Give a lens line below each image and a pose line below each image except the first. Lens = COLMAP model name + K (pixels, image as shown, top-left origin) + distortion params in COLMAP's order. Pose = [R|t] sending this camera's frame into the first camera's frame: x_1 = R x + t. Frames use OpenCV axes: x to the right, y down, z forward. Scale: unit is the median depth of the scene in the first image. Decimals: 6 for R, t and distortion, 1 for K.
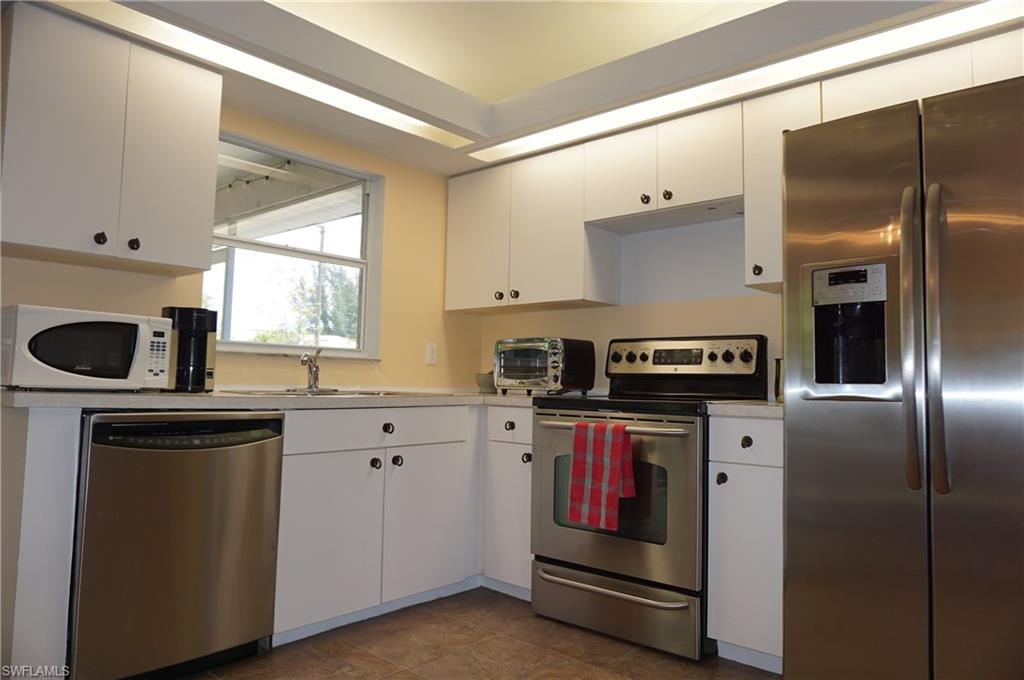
lens RADIAL K [[681.3, 0, 515.9], [0, 681.3, 341.0], [0, 0, 1]] dist [-0.041231, 0.027849]
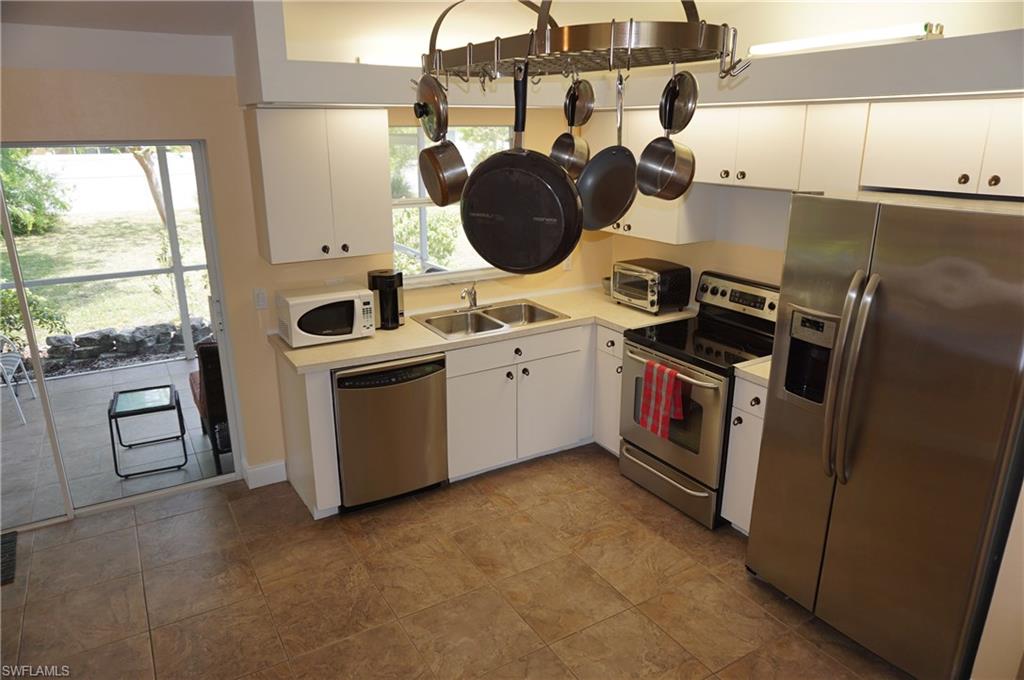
lens RADIAL K [[681.3, 0, 515.6], [0, 681.3, 343.5], [0, 0, 1]] dist [-0.041231, 0.027849]
pose [[0.952108, 0.071310, -0.297331, 0.251787], [0.039732, 0.935325, 0.351552, -0.423585], [0.303170, -0.346529, 0.887697, -0.299806]]
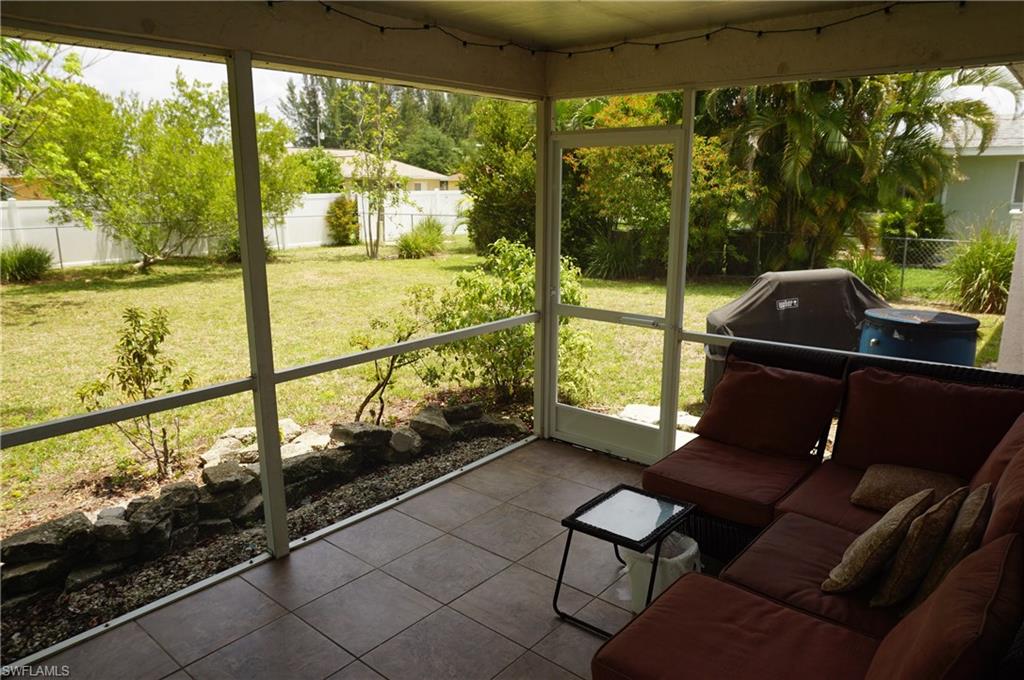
lens RADIAL K [[681.3, 0, 513.1], [0, 681.3, 339.6], [0, 0, 1]] dist [-0.041231, 0.027849]
pose [[0.999664, -0.025000, 0.006919, -1.245048], [0.021985, 0.958117, 0.285531, -0.270163], [-0.013767, -0.285283, 0.958344, 0.461252]]
